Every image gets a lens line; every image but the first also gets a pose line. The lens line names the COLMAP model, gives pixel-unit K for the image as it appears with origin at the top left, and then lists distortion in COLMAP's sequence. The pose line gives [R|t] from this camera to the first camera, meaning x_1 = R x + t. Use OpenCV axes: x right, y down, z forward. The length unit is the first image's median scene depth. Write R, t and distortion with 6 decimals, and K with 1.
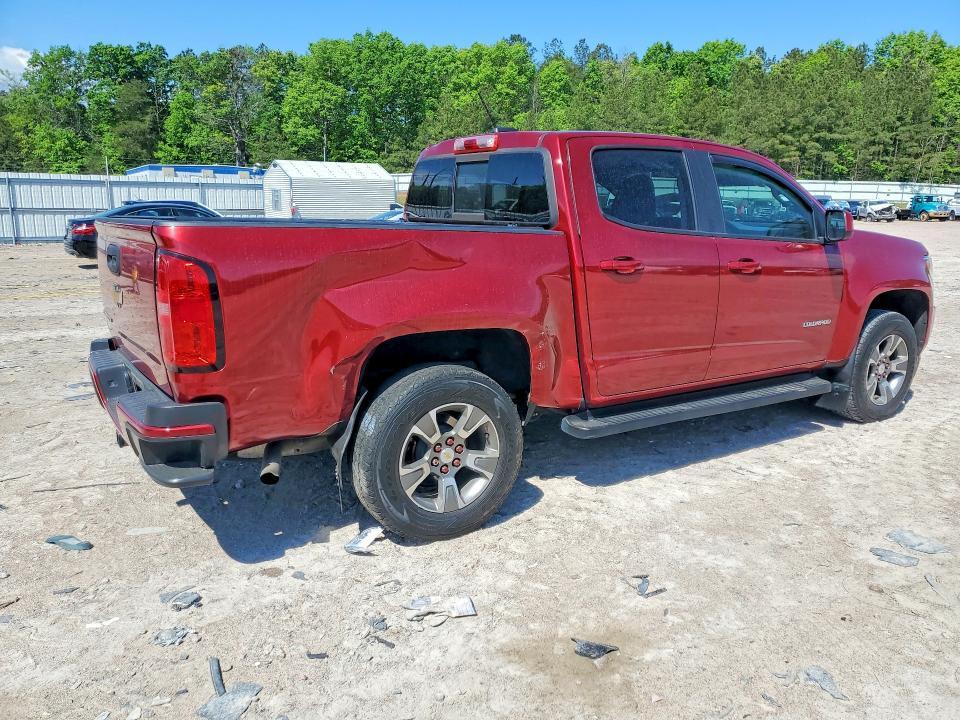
lens RADIAL K [[768.6, 0, 482.1], [0, 768.6, 358.6], [0, 0, 1]] dist [-0.005953, -0.018798]
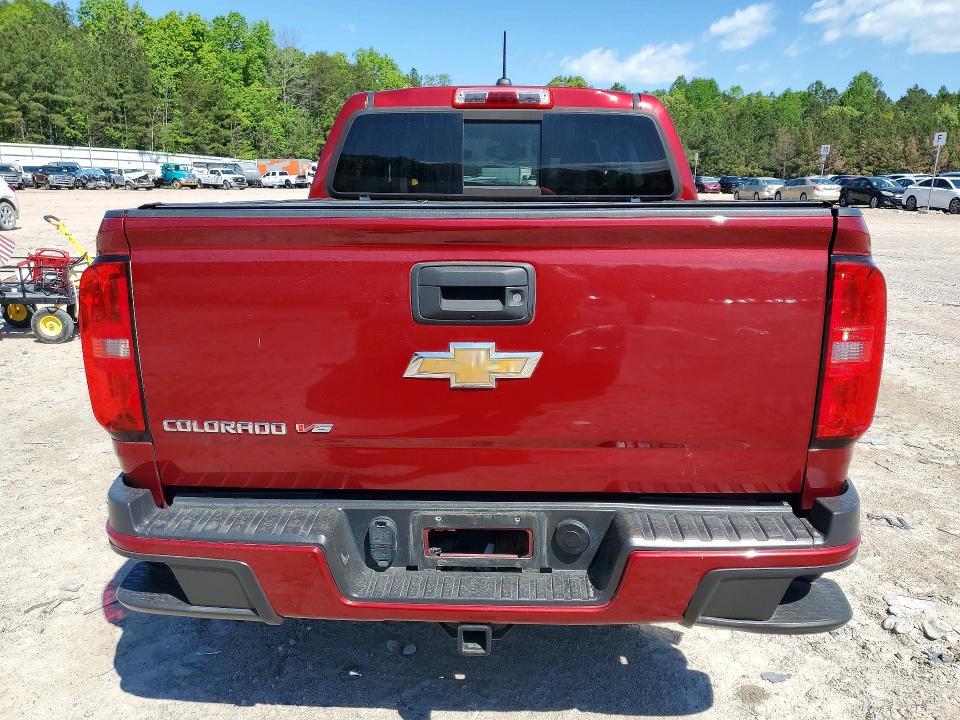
lens RADIAL K [[768.6, 0, 481.1], [0, 768.6, 362.6], [0, 0, 1]] dist [-0.005953, -0.018798]
pose [[0.546422, -0.183646, 0.817128, -0.082009], [0.145864, 0.981619, 0.123074, -0.013472], [-0.824710, 0.051939, 0.563165, 0.069983]]
